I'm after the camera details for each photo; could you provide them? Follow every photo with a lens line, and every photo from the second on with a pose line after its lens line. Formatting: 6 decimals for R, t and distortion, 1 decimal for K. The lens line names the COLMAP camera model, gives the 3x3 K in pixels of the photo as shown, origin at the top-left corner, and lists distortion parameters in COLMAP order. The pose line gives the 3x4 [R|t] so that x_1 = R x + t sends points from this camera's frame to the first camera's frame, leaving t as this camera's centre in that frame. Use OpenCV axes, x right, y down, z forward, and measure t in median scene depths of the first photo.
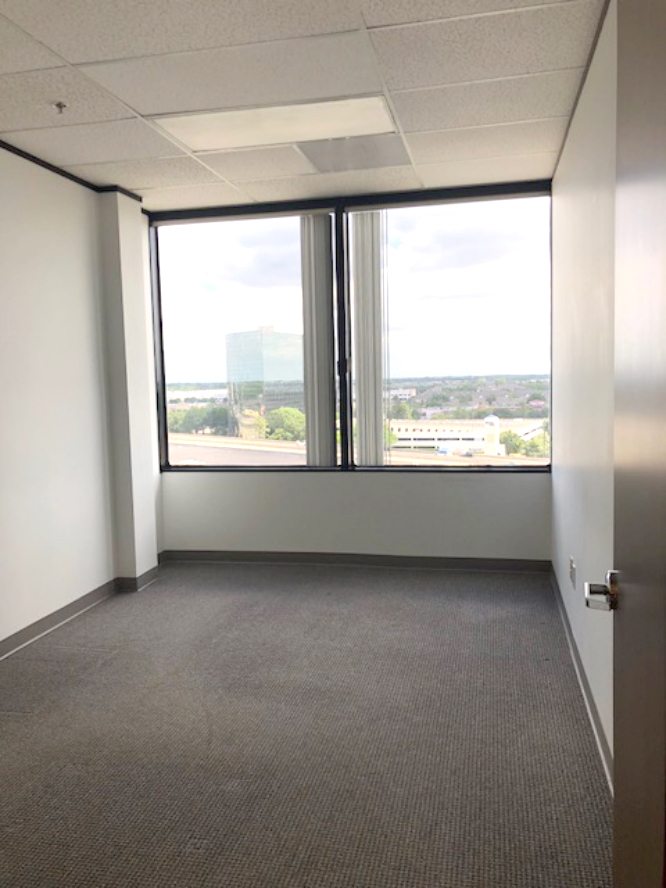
lens RADIAL K [[750.6, 0, 333.0], [0, 750.6, 444.0], [0, 0, 1]] dist [0.008482, -0.006385]
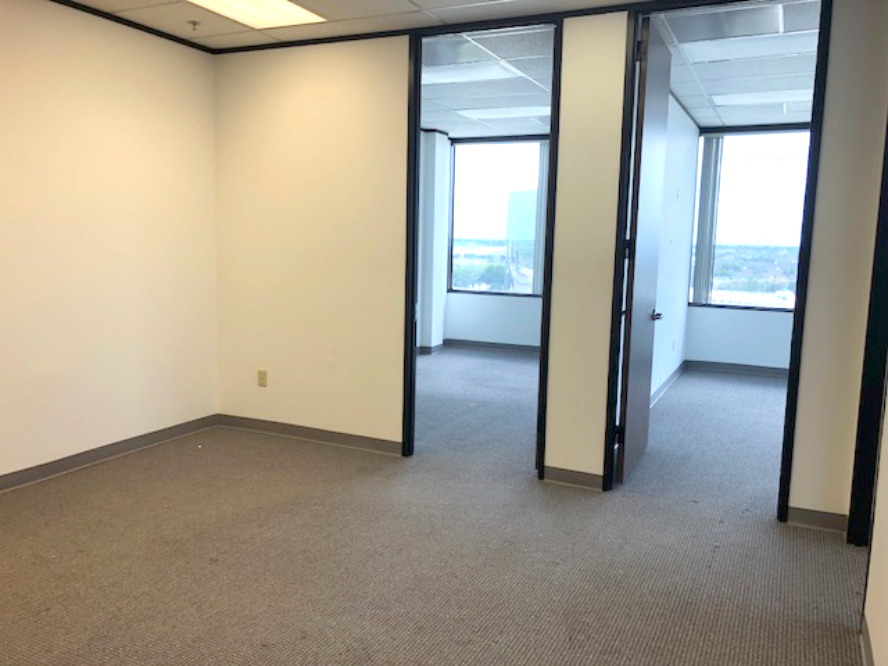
lens RADIAL K [[750.6, 0, 444.0], [0, 750.6, 333.0], [0, 0, 1]] dist [0.008482, -0.006385]
pose [[0.974303, 0.074467, -0.212576, 0.123393], [-0.065961, 0.996722, 0.046841, 0.048257], [0.215368, -0.031616, 0.976021, -0.624641]]
